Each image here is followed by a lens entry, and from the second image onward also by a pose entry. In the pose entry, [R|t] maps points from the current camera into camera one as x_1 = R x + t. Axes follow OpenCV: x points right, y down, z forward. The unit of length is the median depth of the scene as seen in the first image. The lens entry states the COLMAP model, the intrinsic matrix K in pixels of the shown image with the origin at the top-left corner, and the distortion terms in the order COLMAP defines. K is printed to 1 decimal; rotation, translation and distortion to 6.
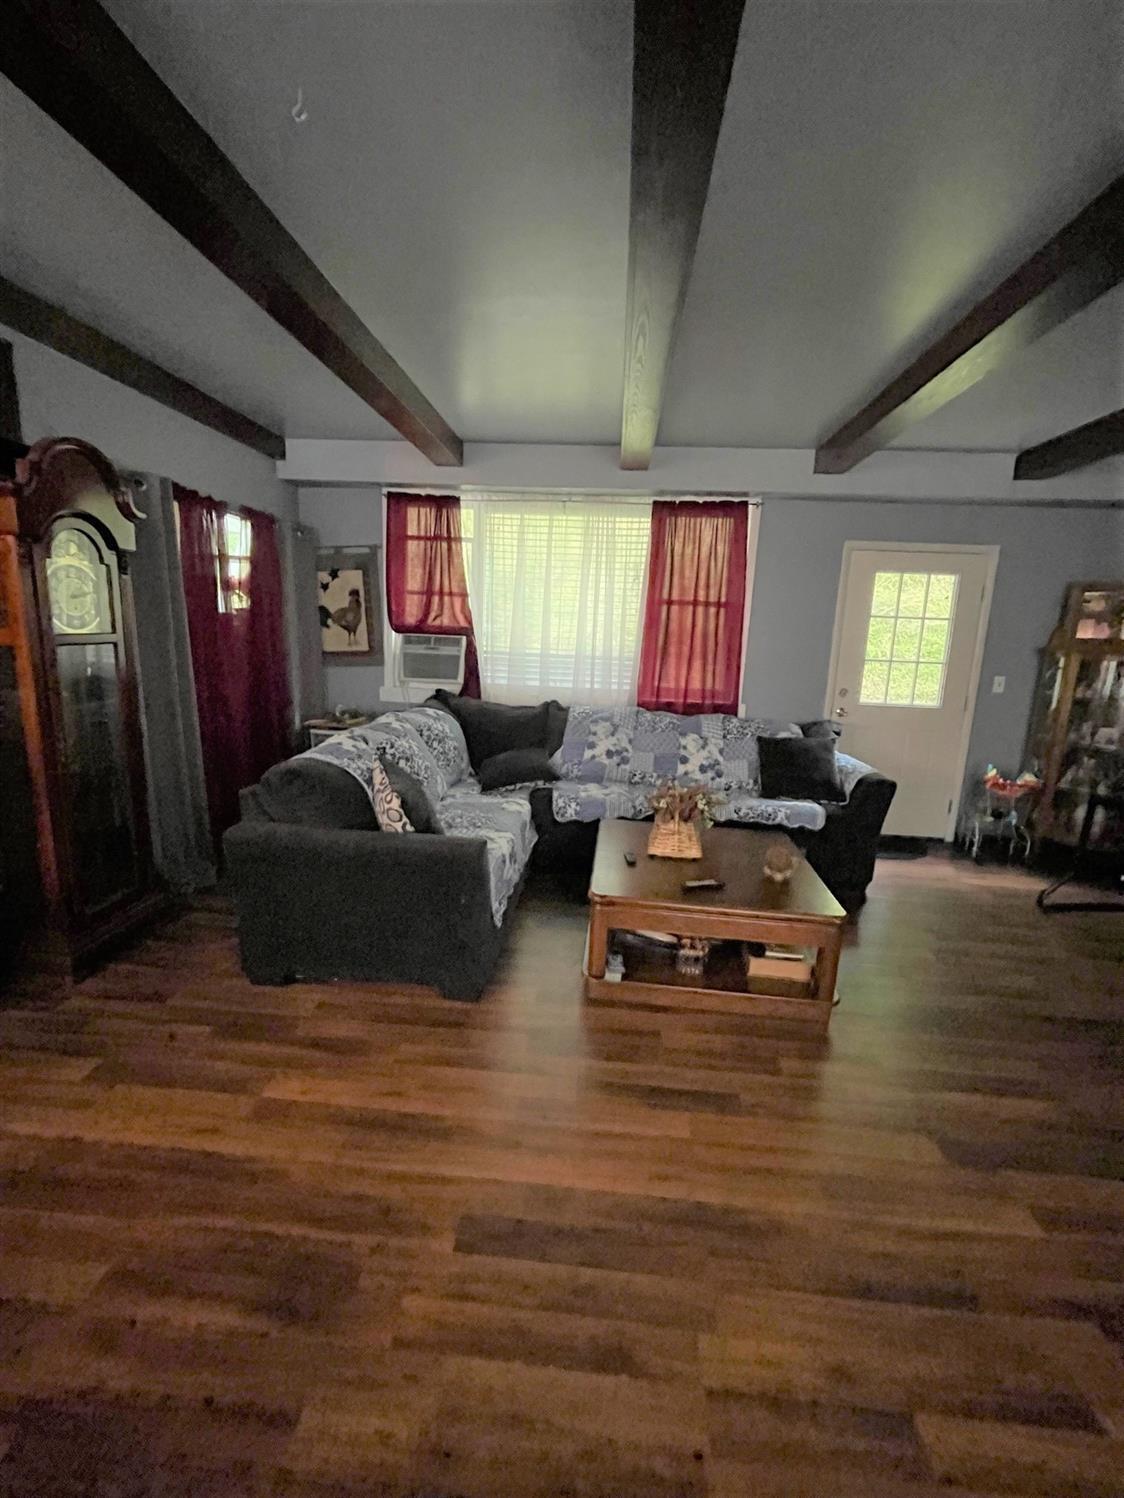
lens RADIAL K [[605.1, 0, 562.3], [0, 605.1, 747.1], [0, 0, 1]] dist [-0.000045, 0.000004]
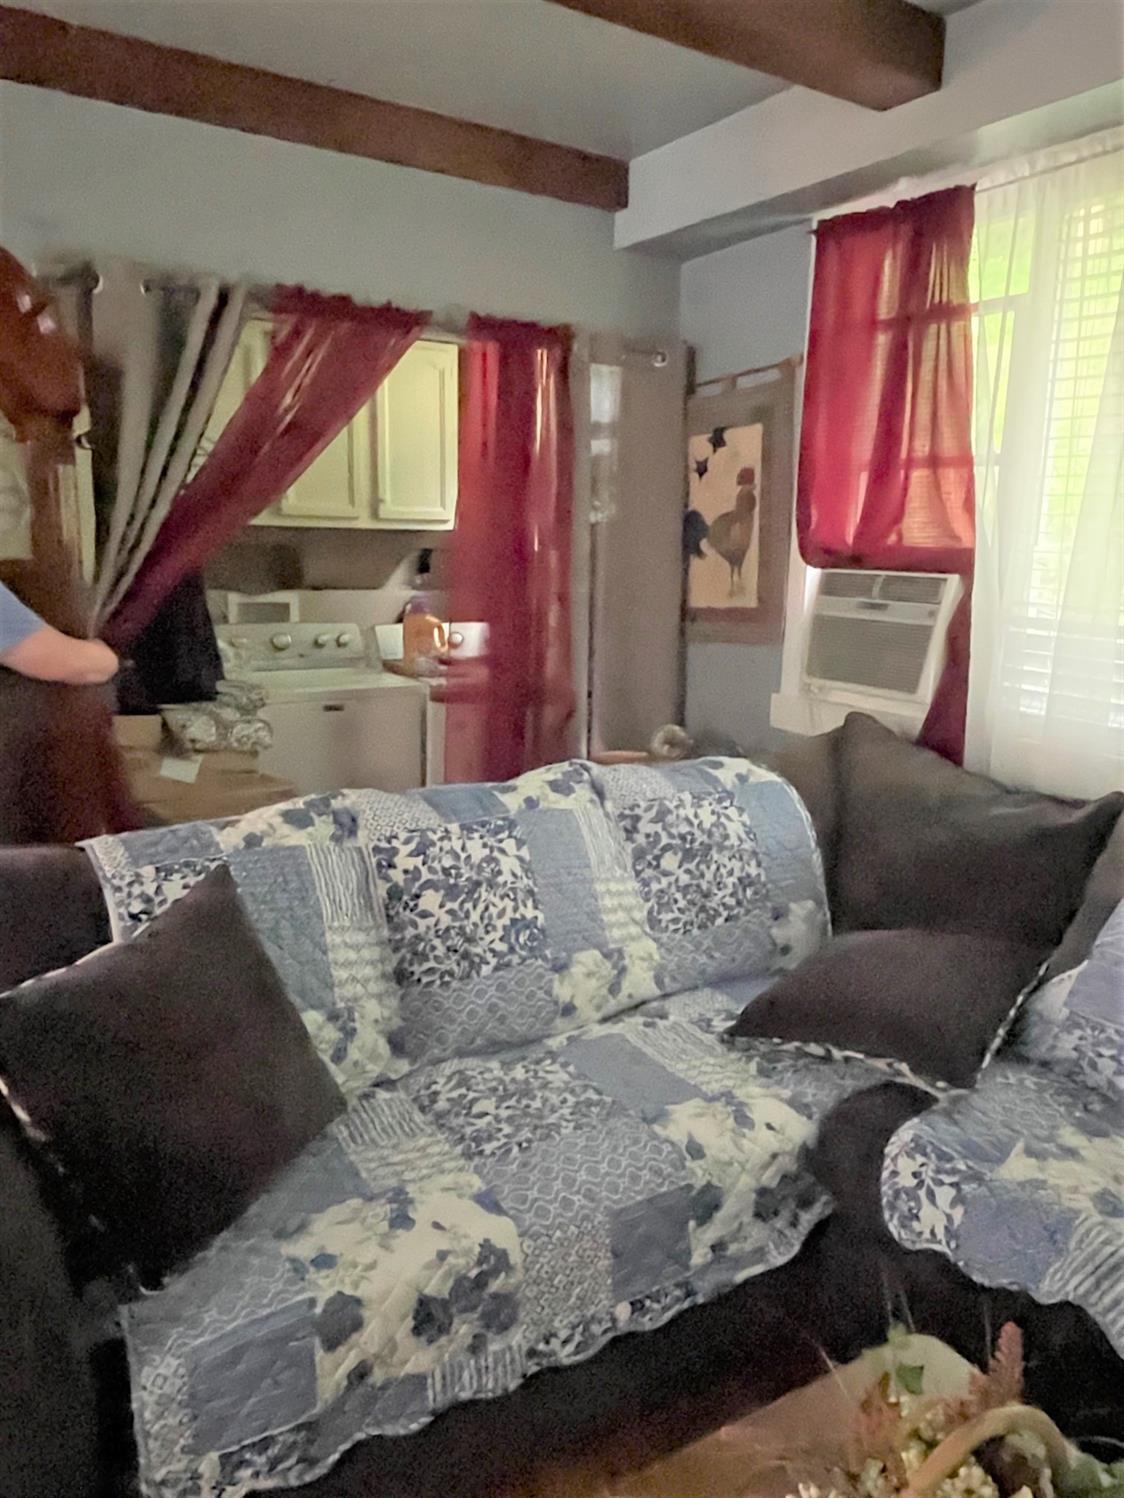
lens RADIAL K [[1067.8, 0, 563.6], [0, 1067.8, 744.2], [0, 0, 1]] dist [-0.009706, -0.001362]
pose [[0.637050, 0.122794, -0.760979, 0.185634], [-0.153097, 0.987718, 0.031217, -0.068288], [0.755465, 0.096617, 0.648026, 0.423040]]
